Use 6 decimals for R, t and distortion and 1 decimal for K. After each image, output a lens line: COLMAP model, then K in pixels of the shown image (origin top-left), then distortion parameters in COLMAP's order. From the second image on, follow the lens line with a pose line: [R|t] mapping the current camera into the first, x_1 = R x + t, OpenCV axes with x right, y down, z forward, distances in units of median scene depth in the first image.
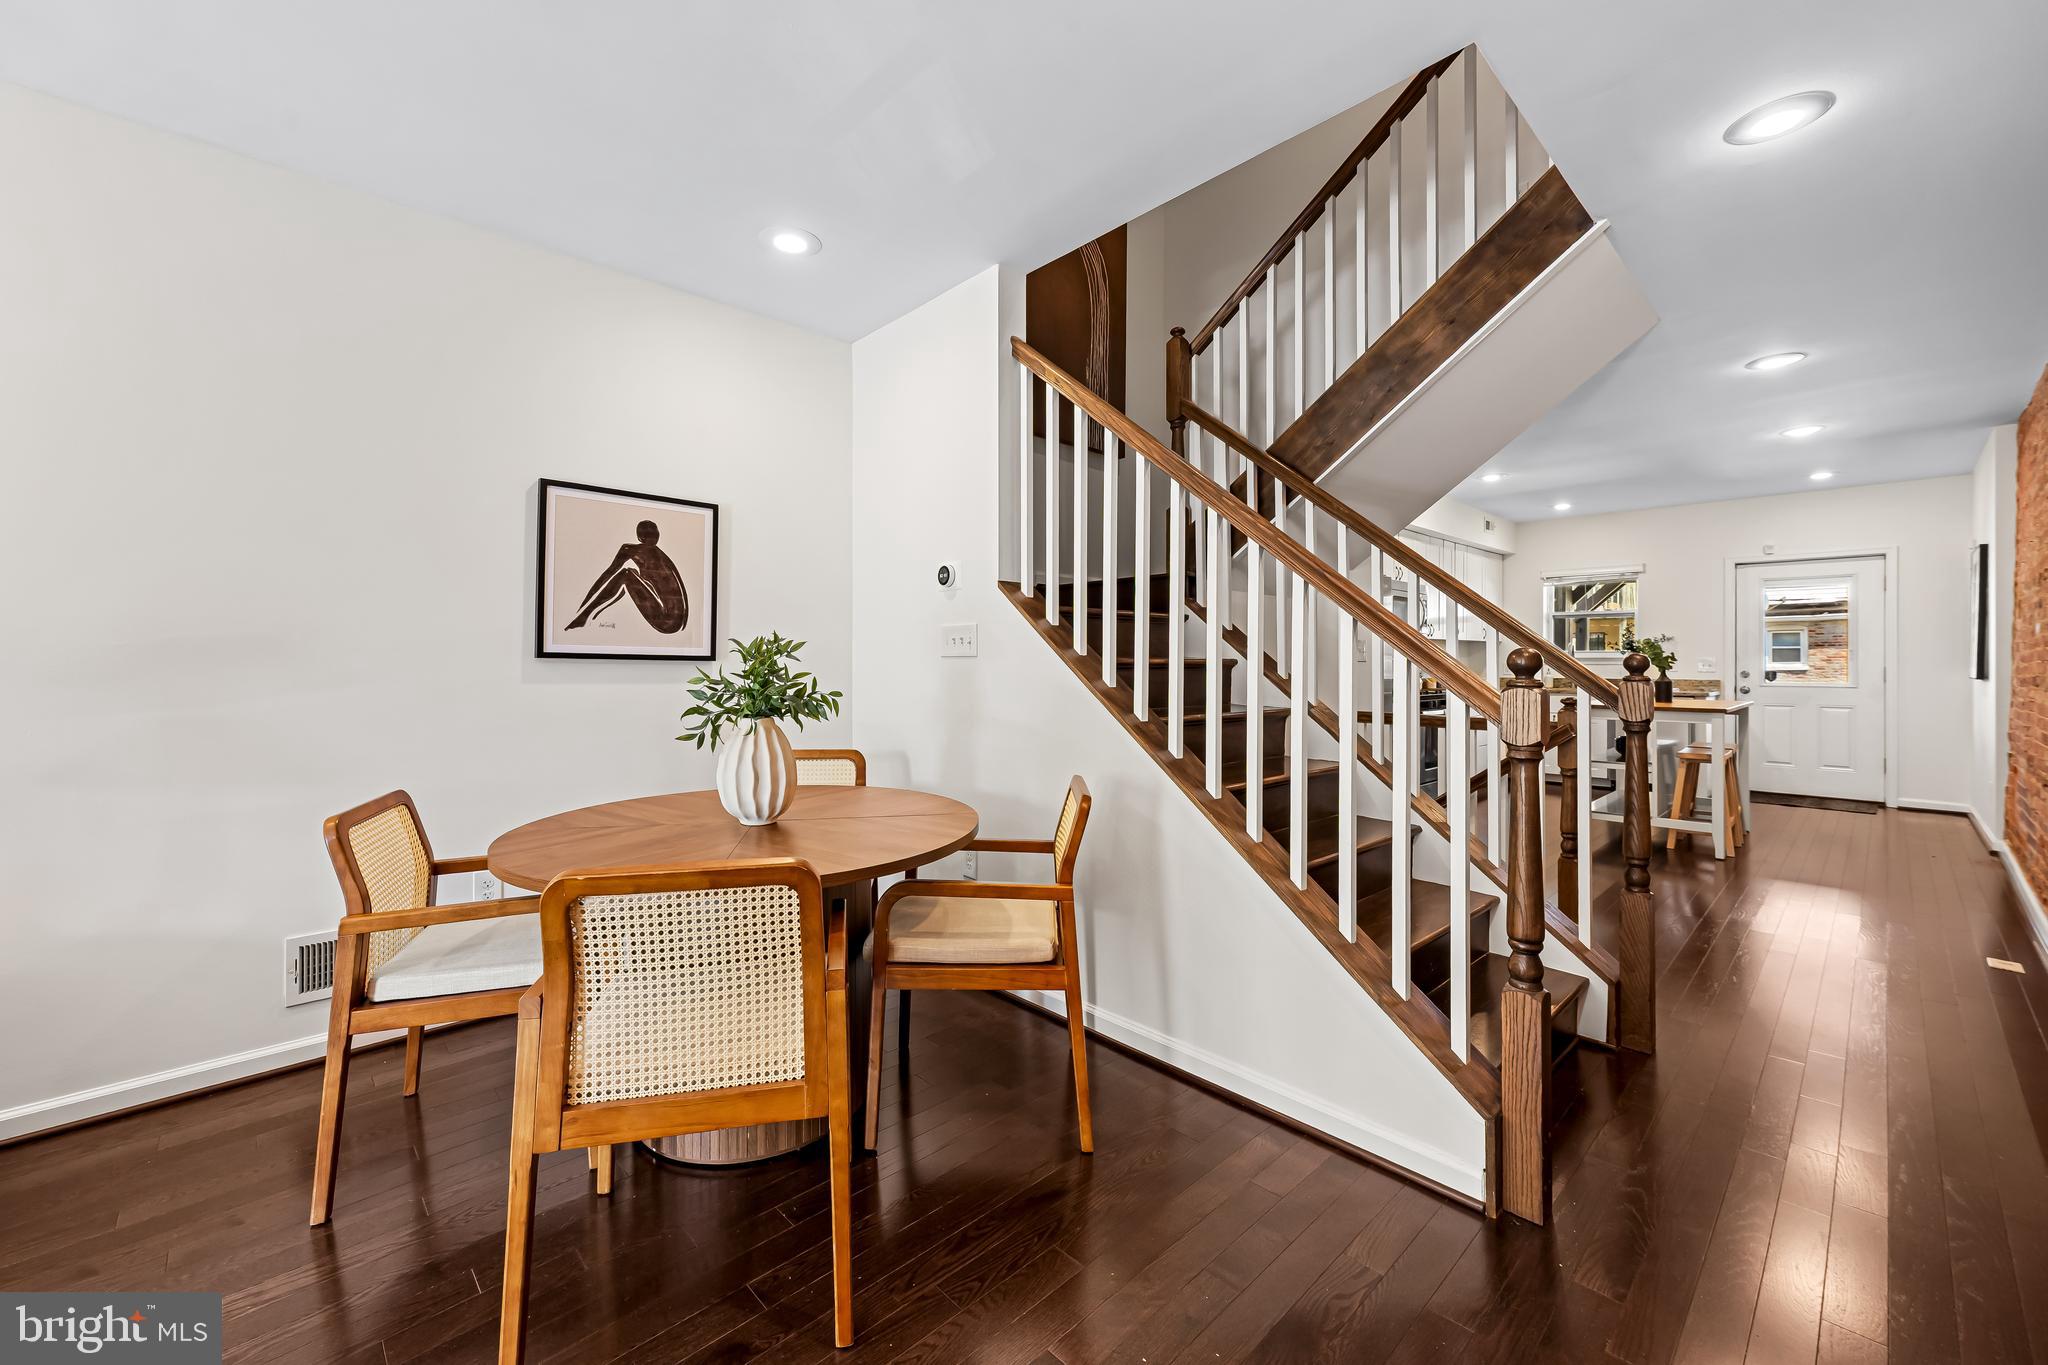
lens RADIAL K [[815.7, 0, 1019.7], [0, 815.7, 663.0], [0, 0, 1]] dist [0.009304, 0.000597]
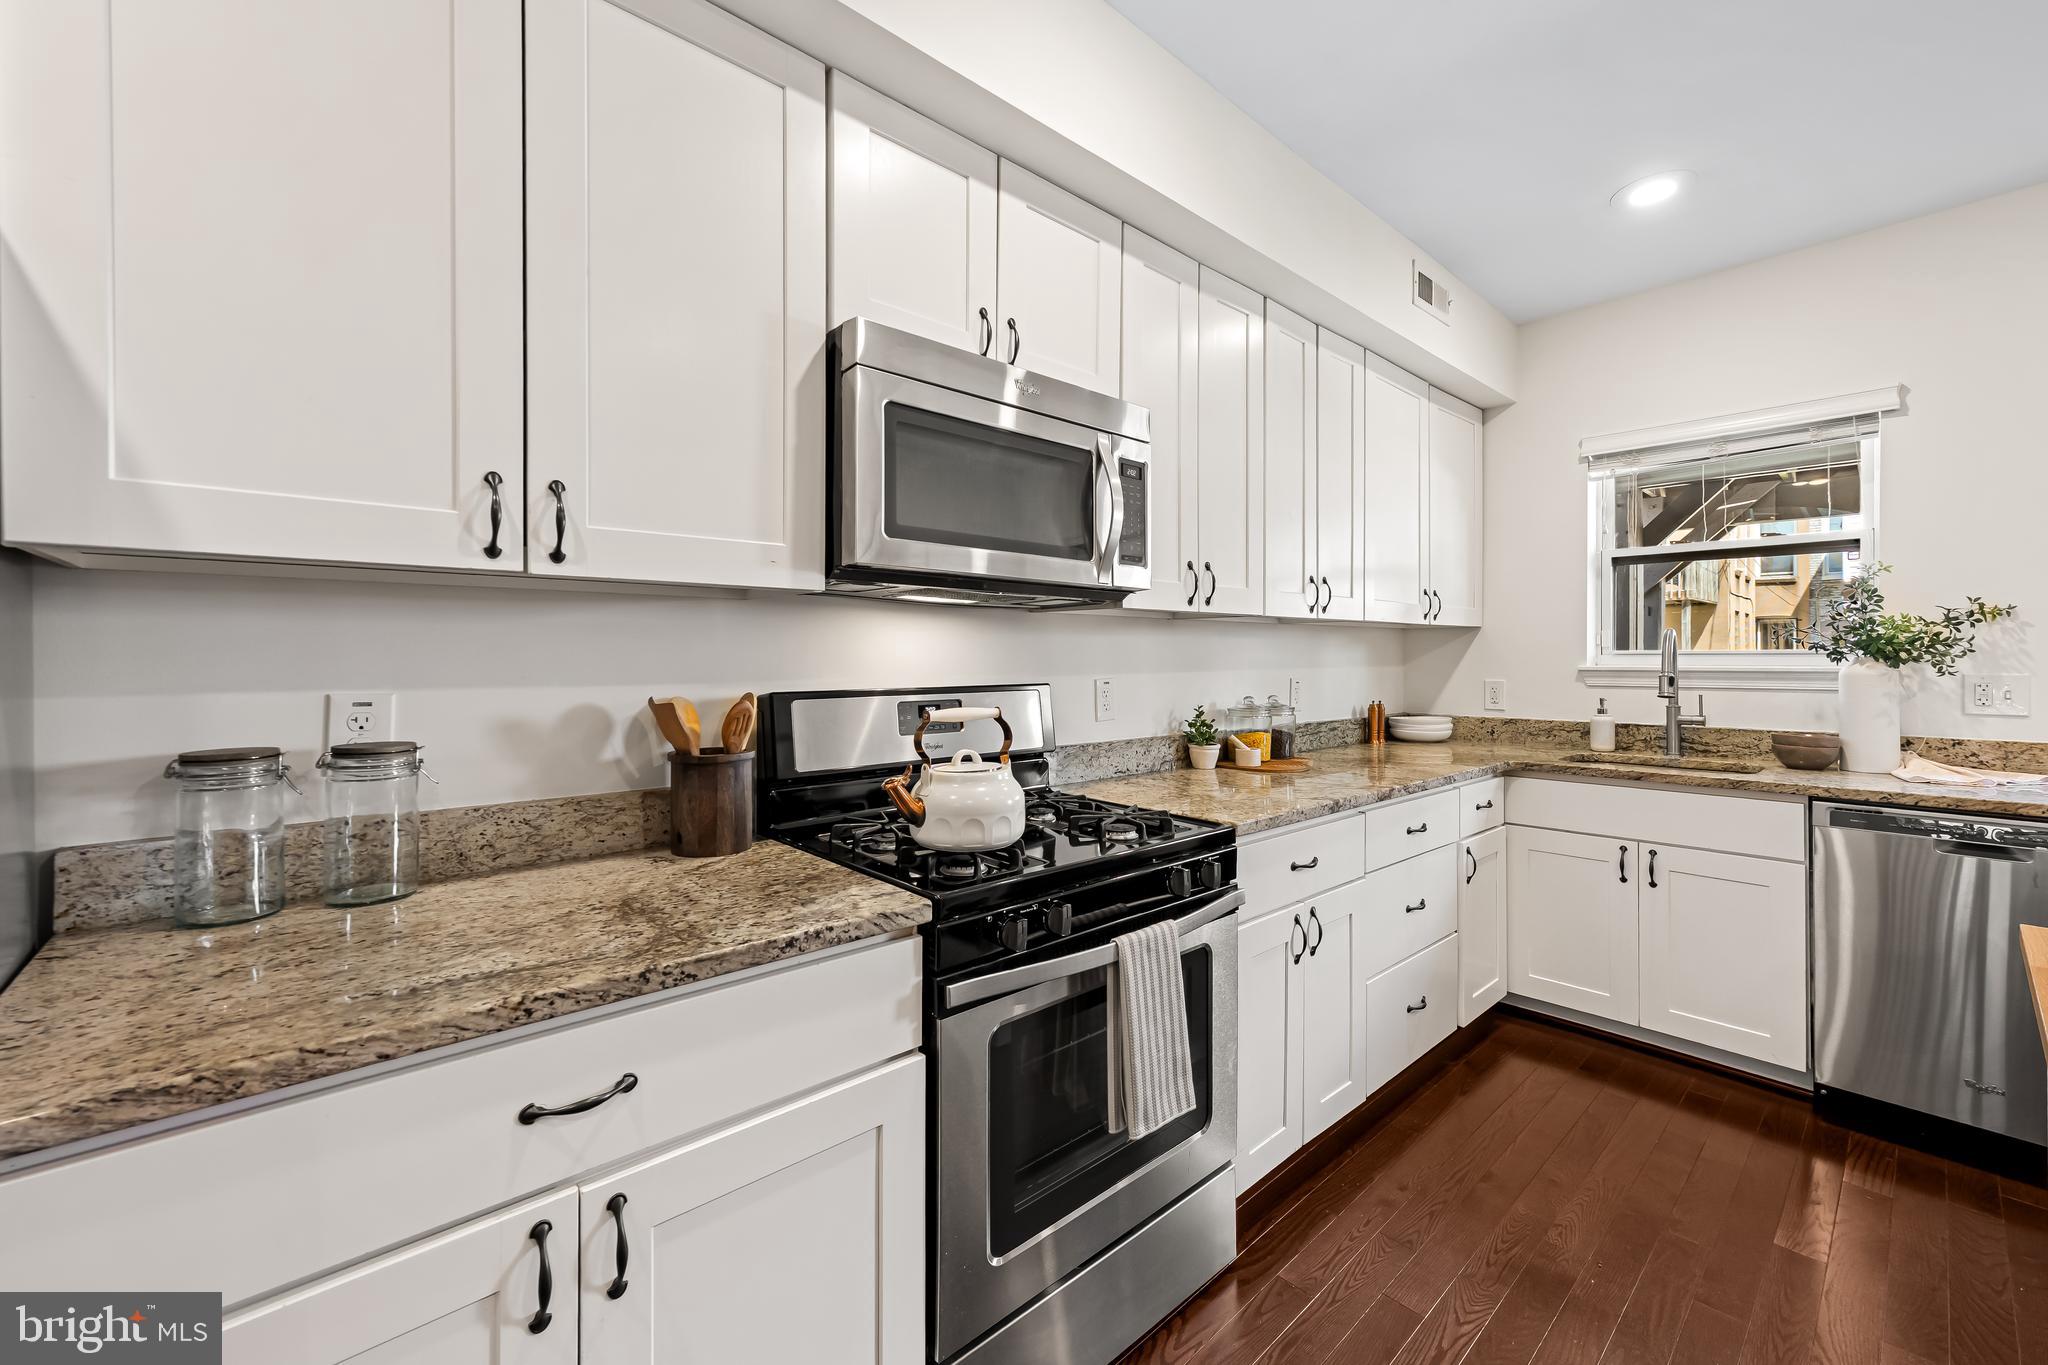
lens RADIAL K [[815.7, 0, 1031.3], [0, 815.7, 661.3], [0, 0, 1]] dist [0.009304, 0.000597]
pose [[0.999646, -0.000207, -0.026621, 0.514055], [0.000281, 0.999996, 0.002769, -0.014270], [0.026620, -0.002775, 0.999642, 0.804382]]
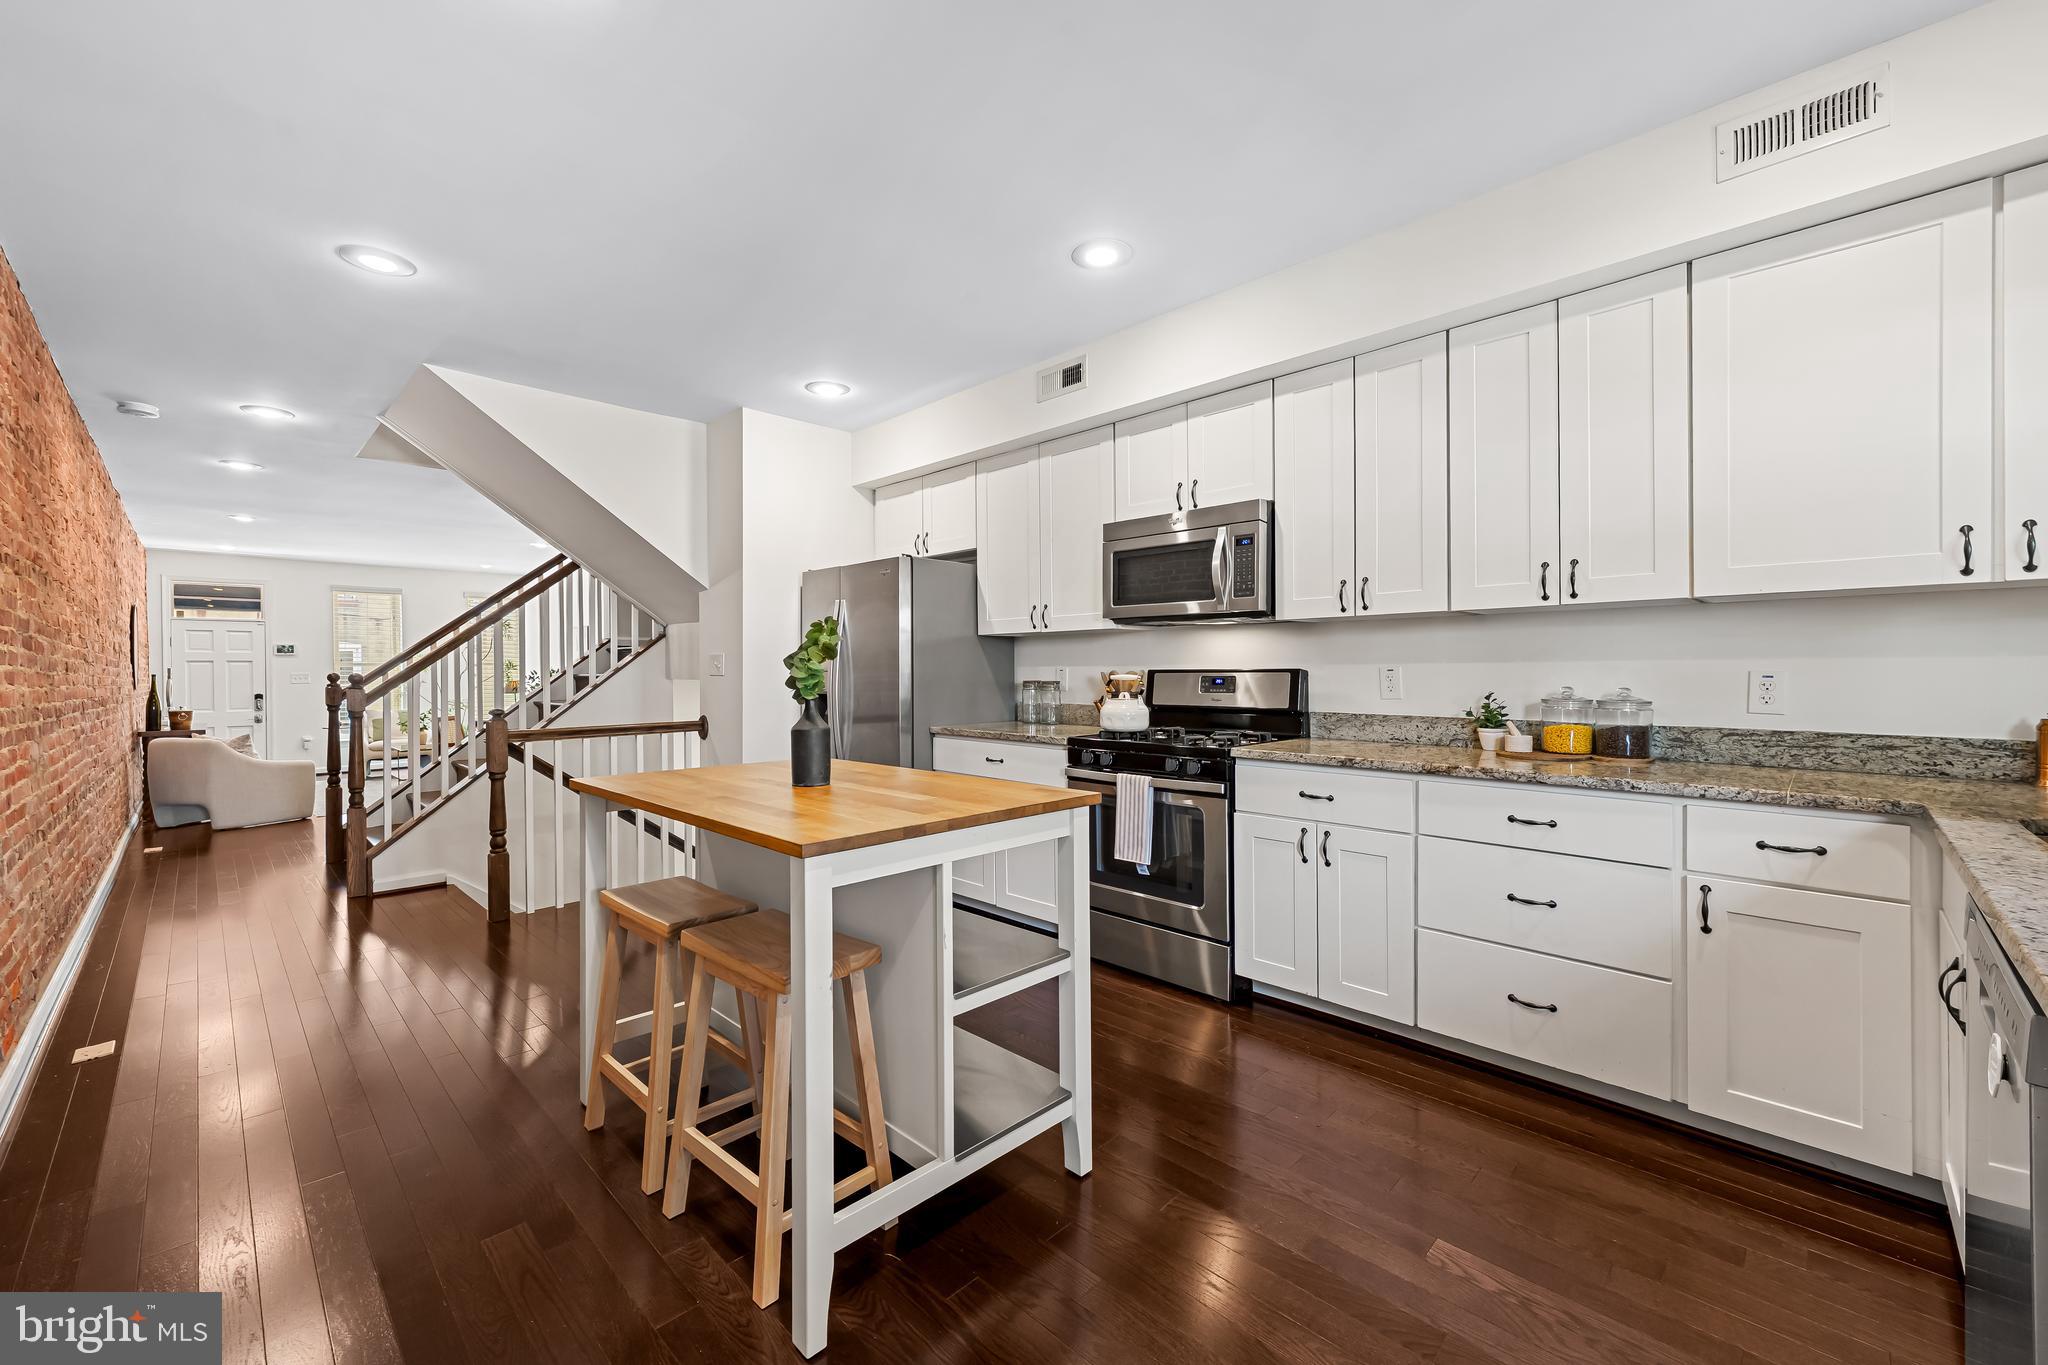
lens RADIAL K [[815.7, 0, 1023.4], [0, 815.7, 671.3], [0, 0, 1]] dist [0.009304, 0.000597]
pose [[0.033403, 0.003707, -0.999435, 1.016114], [0.003680, 0.999986, 0.003832, -0.005436], [0.999435, -0.003806, 0.033389, 0.942575]]
